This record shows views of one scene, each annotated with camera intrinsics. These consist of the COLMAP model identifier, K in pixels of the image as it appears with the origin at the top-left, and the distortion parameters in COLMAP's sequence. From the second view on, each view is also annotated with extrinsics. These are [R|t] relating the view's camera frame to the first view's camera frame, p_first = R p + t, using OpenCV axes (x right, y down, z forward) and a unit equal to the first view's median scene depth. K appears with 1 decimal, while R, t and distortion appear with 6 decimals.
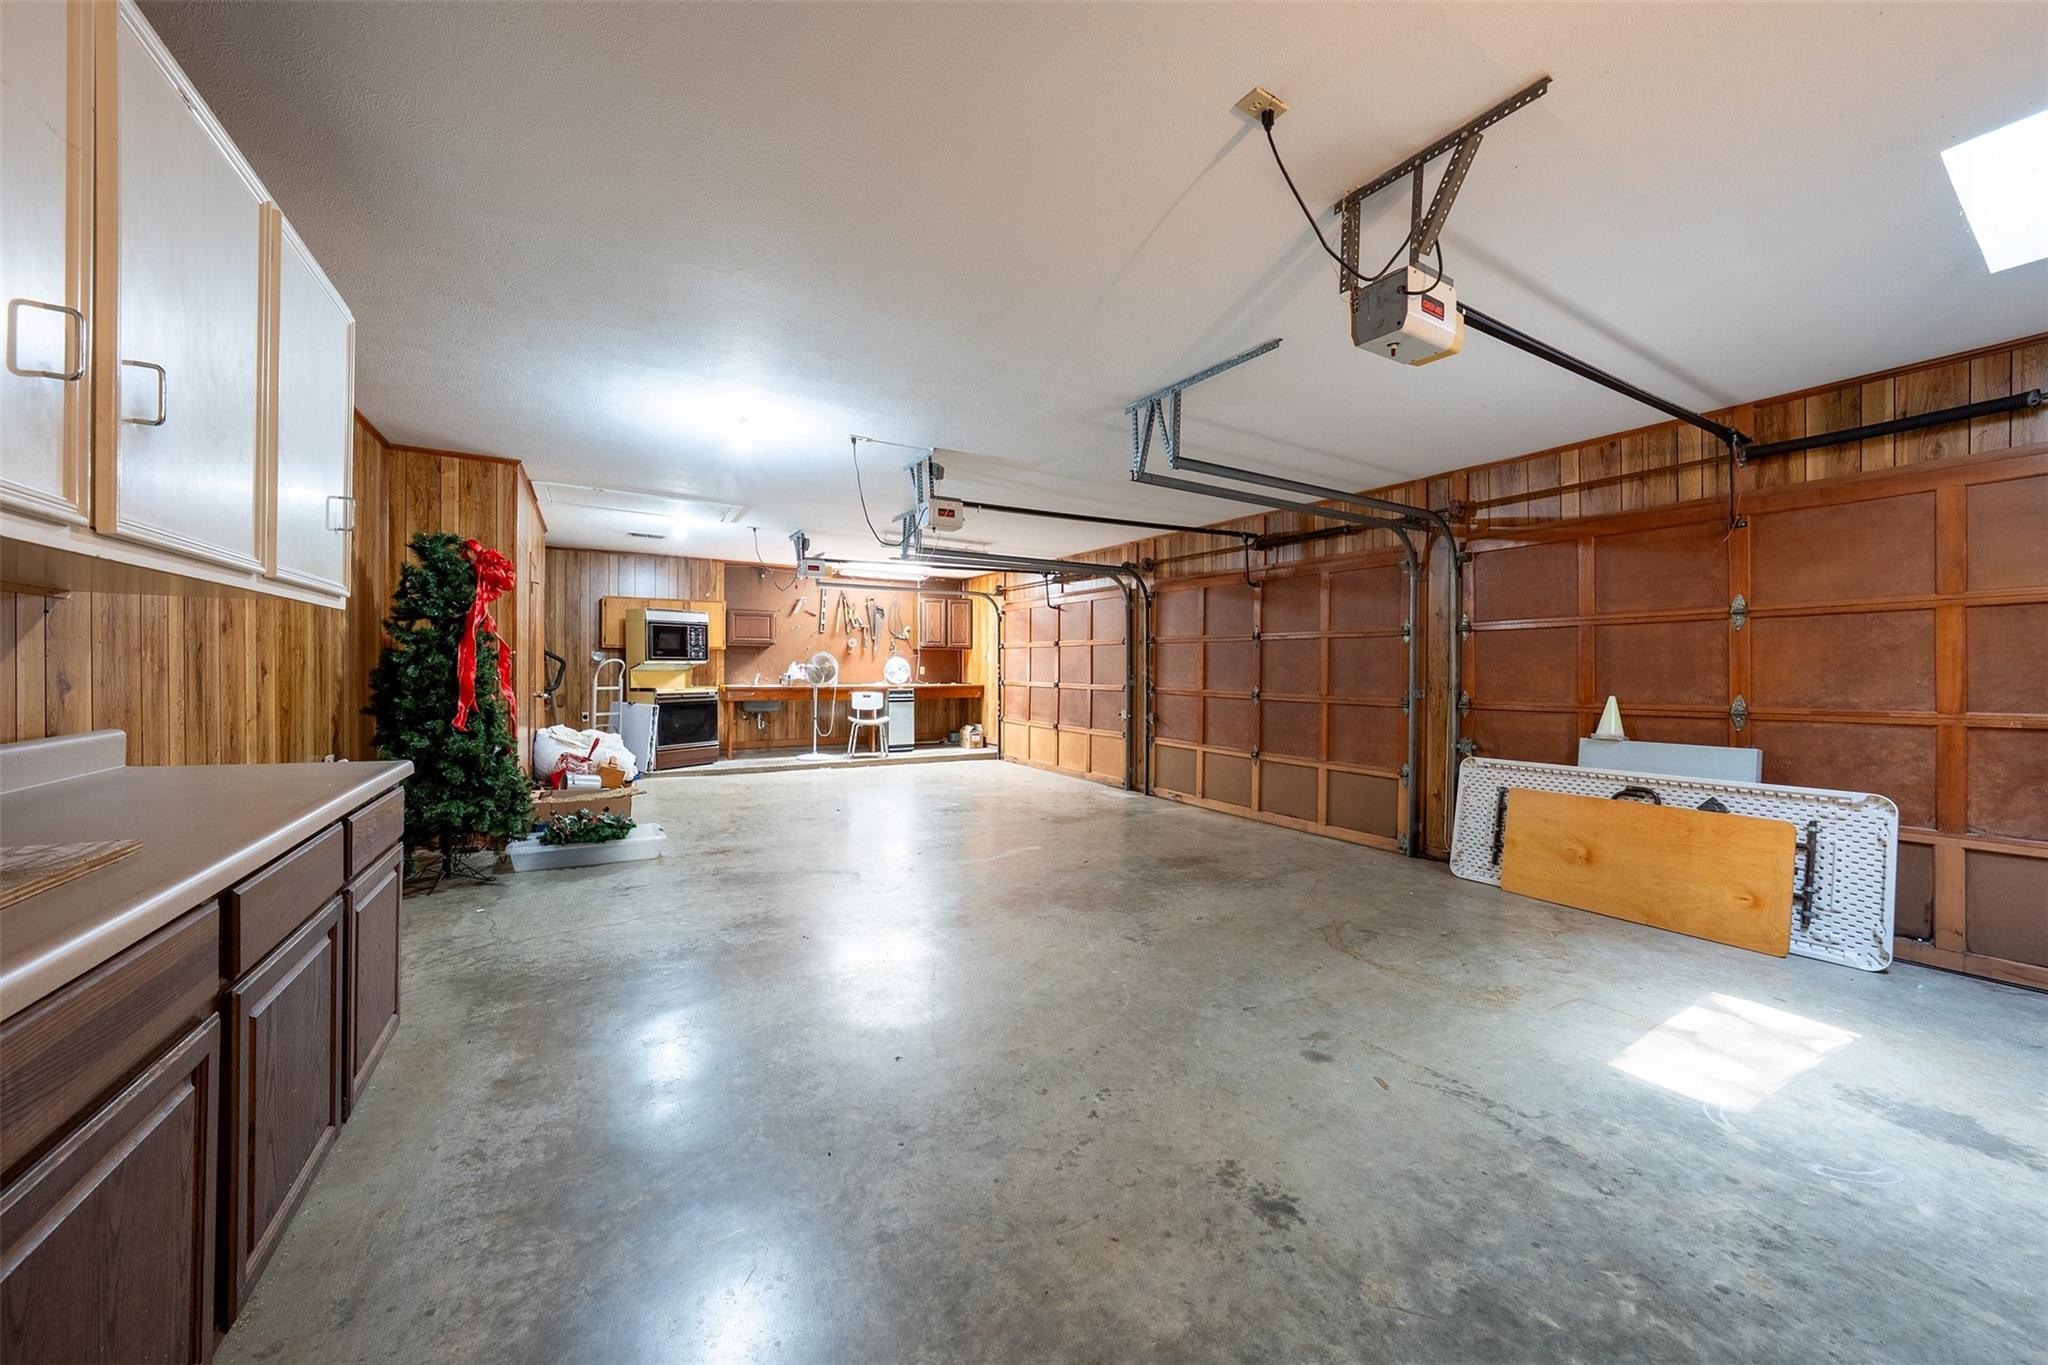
lens RADIAL K [[738.4, 0, 1024.0], [0, 738.4, 680.5], [0, 0, 1]] dist [-0.017899, -0.000044]
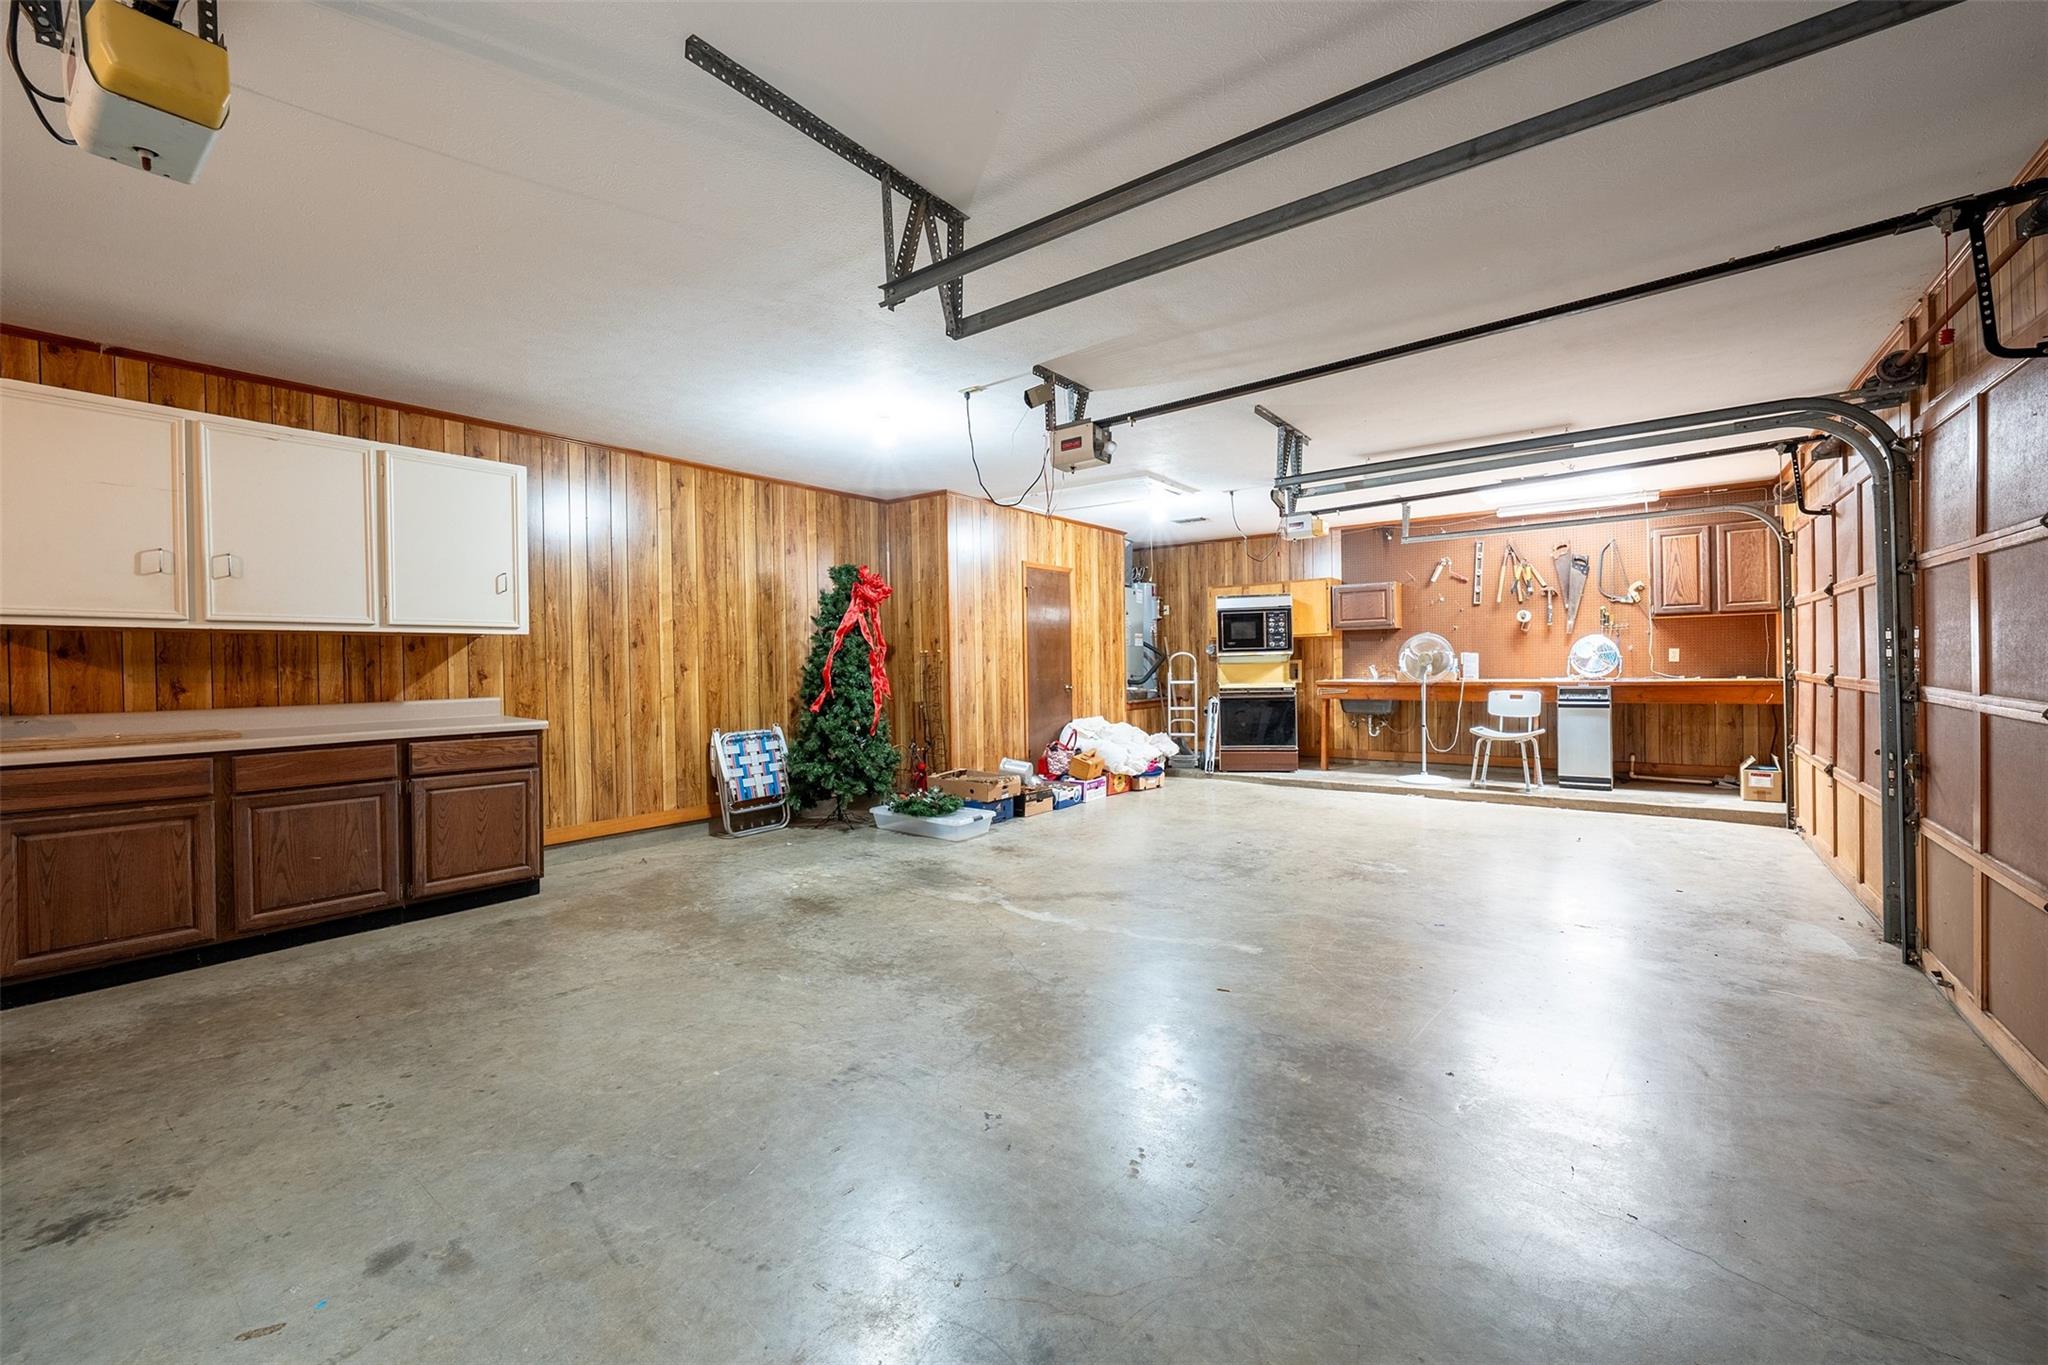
lens RADIAL K [[843.3, 0, 1028.1], [0, 843.3, 676.1], [0, 0, 1]] dist [-0.010027, 0.004328]
pose [[0.343642, -0.002475, -0.939098, 0.403862], [0.002875, 0.999995, -0.001583, 0.003583], [0.939096, -0.002156, 0.343647, 0.403625]]
